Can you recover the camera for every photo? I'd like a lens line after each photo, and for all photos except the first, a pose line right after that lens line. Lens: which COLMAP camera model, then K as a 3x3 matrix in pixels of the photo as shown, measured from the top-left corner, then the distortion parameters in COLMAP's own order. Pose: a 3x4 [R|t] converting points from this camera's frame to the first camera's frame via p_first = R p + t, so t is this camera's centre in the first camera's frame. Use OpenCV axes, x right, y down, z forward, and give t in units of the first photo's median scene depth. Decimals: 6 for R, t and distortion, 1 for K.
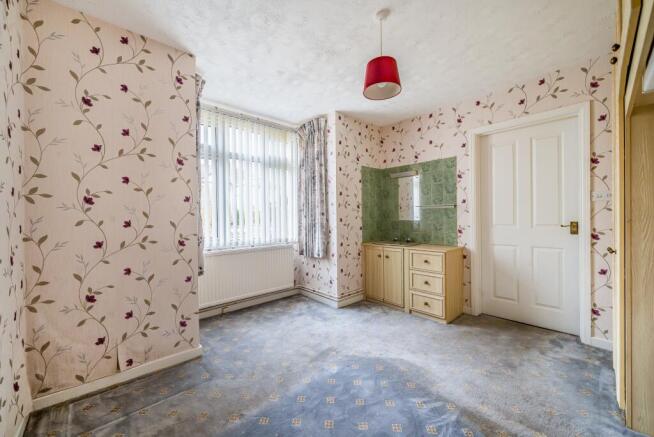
lens RADIAL K [[253.9, 0, 322.6], [0, 253.9, 217.8], [0, 0, 1]] dist [-0.002906, -0.000193]
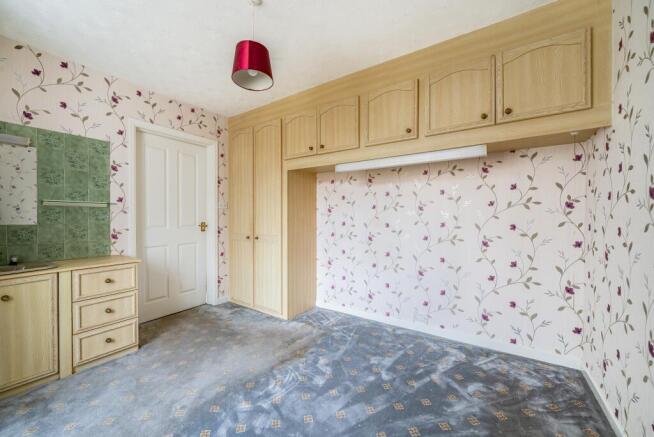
lens RADIAL K [[253.9, 0, 322.0], [0, 253.9, 218.7], [0, 0, 1]] dist [-0.002906, -0.000193]
pose [[-0.242345, 0.006282, 0.970170, -0.405494], [0.008245, 0.999956, -0.004415, 0.006087], [-0.970155, 0.006929, -0.242386, 0.563495]]
